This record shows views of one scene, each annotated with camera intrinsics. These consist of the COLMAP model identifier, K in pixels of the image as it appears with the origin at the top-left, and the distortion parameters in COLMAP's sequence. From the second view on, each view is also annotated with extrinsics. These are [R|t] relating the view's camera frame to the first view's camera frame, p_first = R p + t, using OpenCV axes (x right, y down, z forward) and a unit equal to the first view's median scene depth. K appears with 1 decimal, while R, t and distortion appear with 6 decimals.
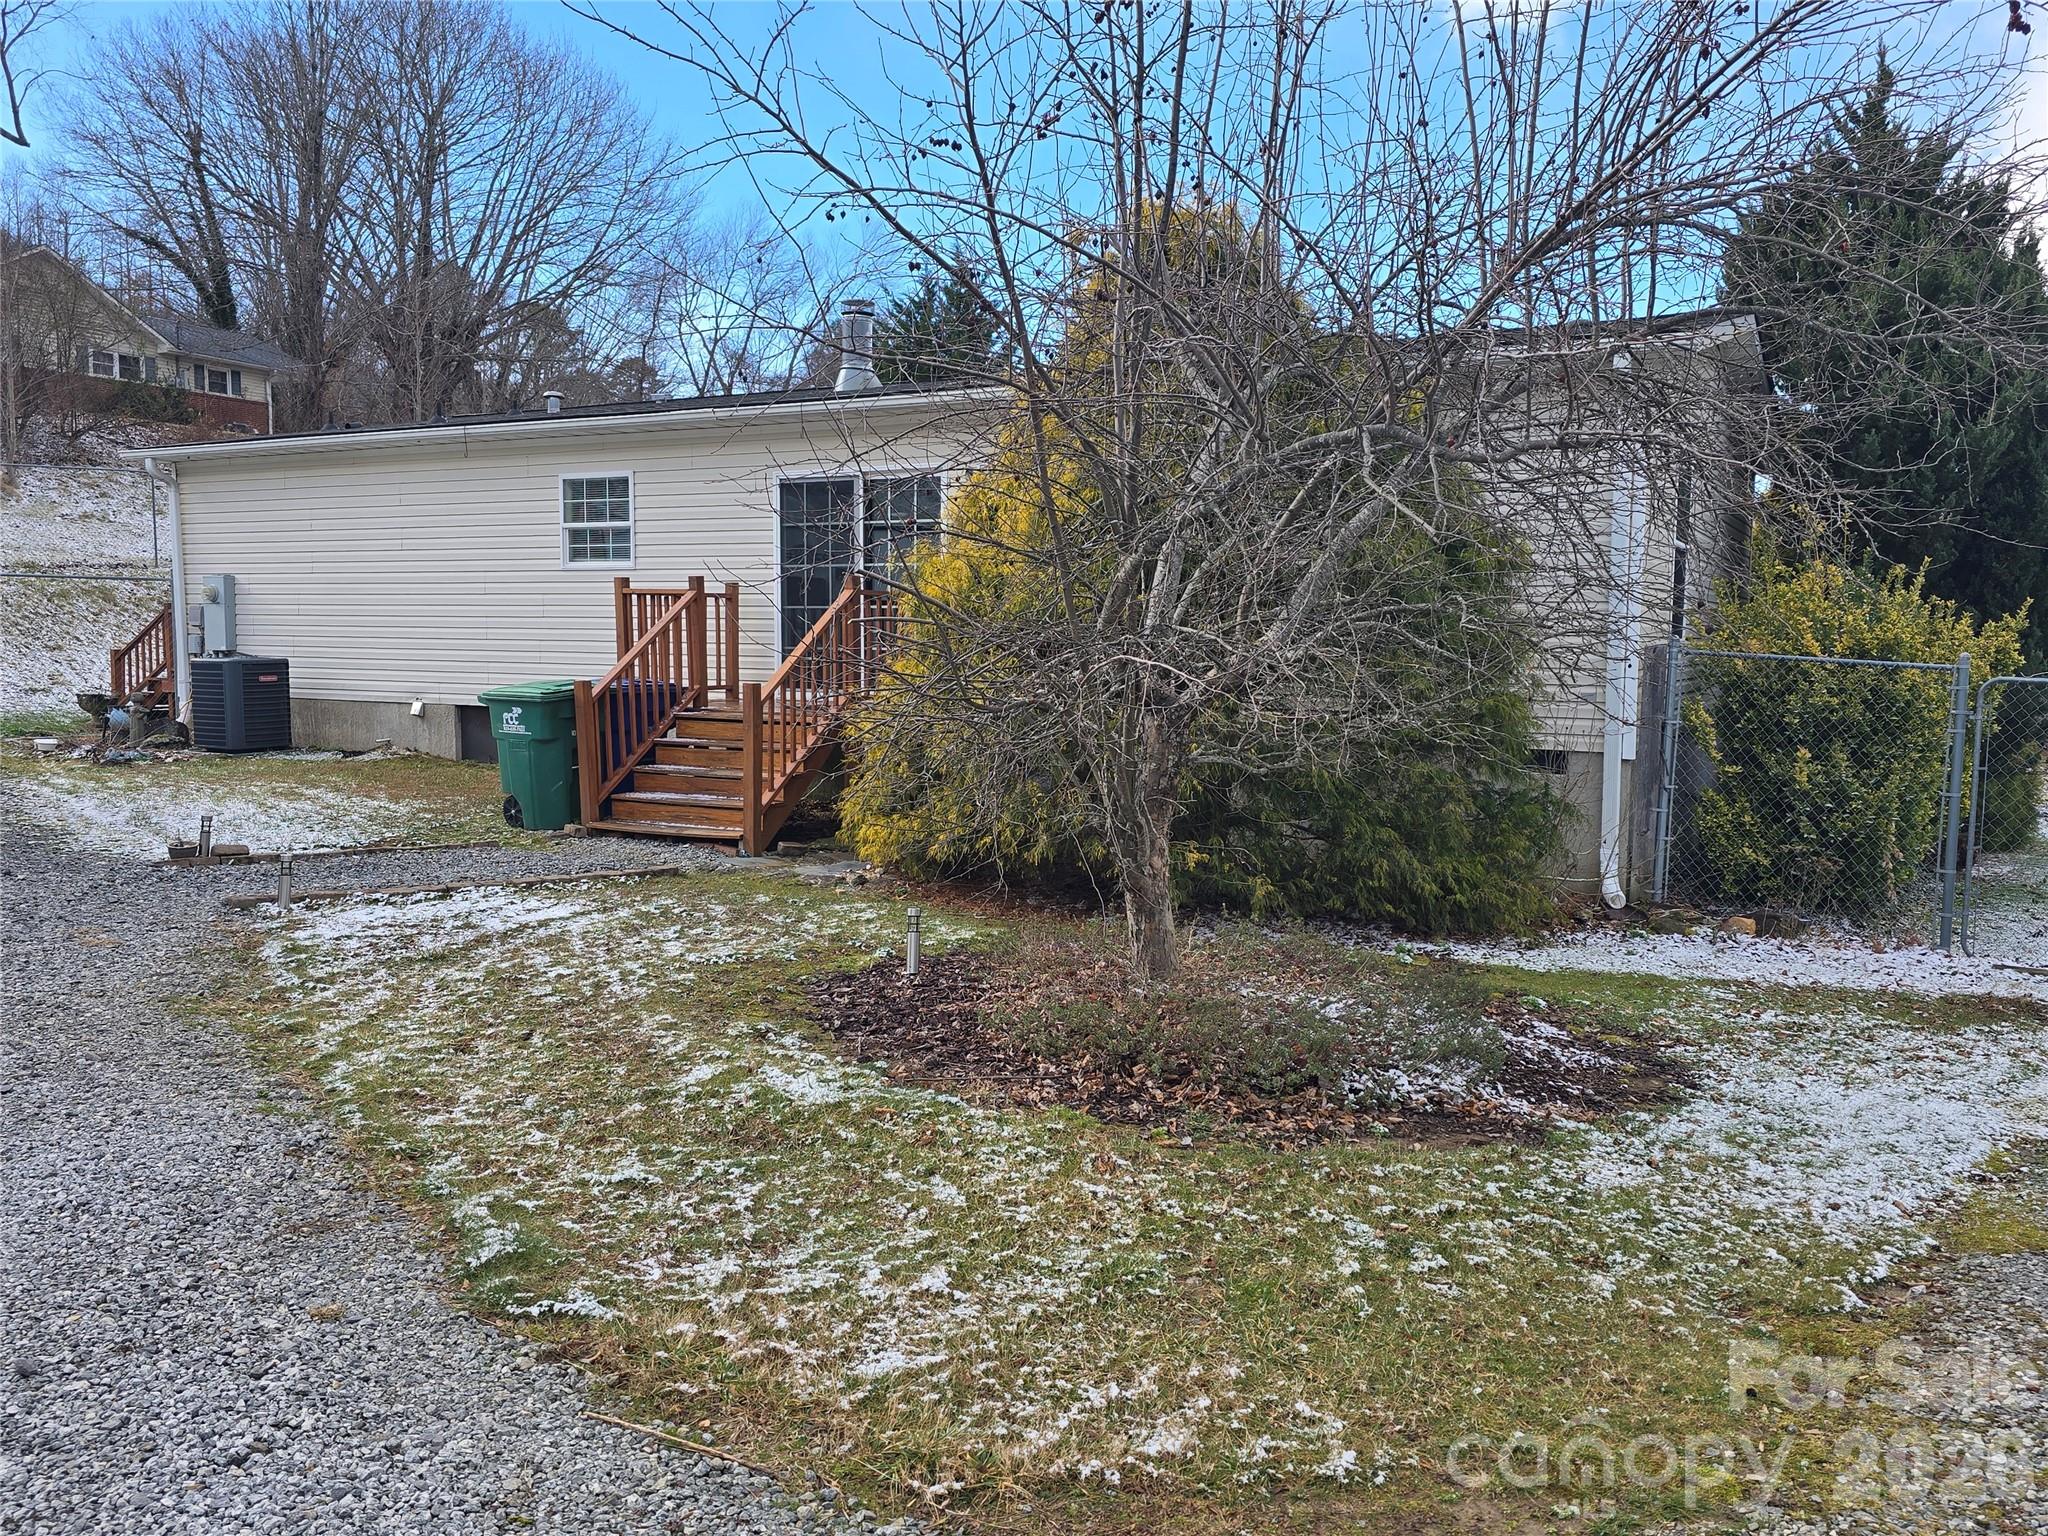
lens RADIAL K [[1371.8, 0, 1024.0], [0, 1371.8, 768.0], [0, 0, 1]] dist [0.055287, -0.052984]
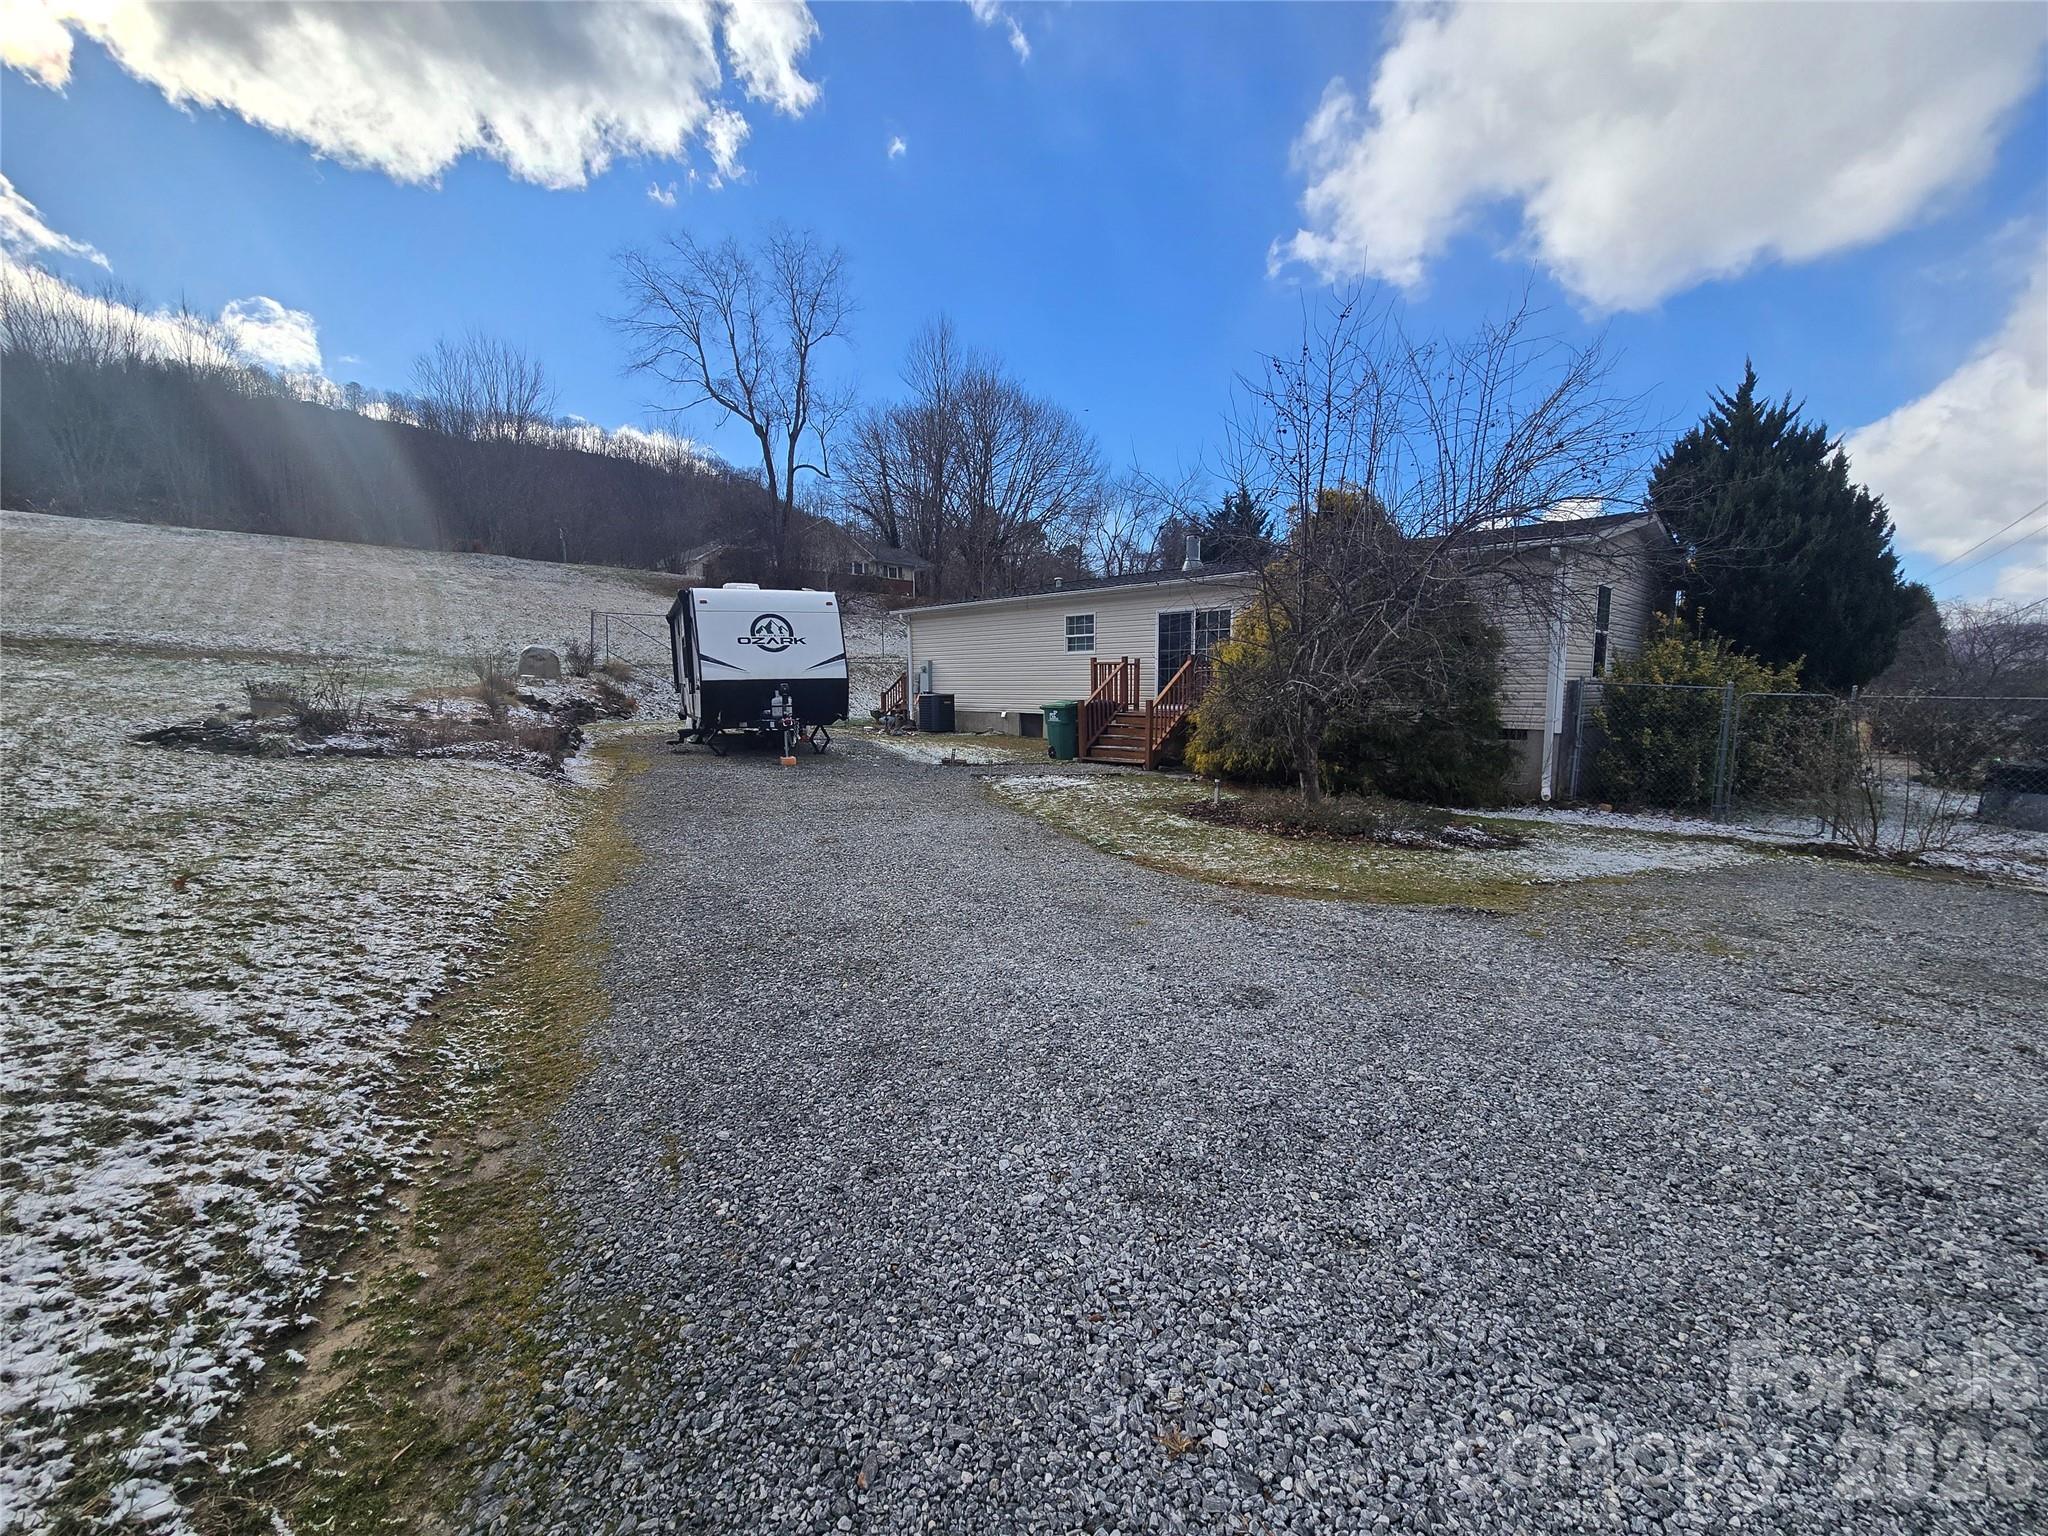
lens RADIAL K [[840.9, 0, 1018.8], [0, 840.9, 777.1], [0, 0, 1]] dist [-0.003197, 0.000690]
pose [[0.954266, 0.021734, -0.298166, 0.024433], [-0.019568, 0.999756, 0.010248, 0.055736], [0.298316, -0.003944, 0.954459, -0.428244]]
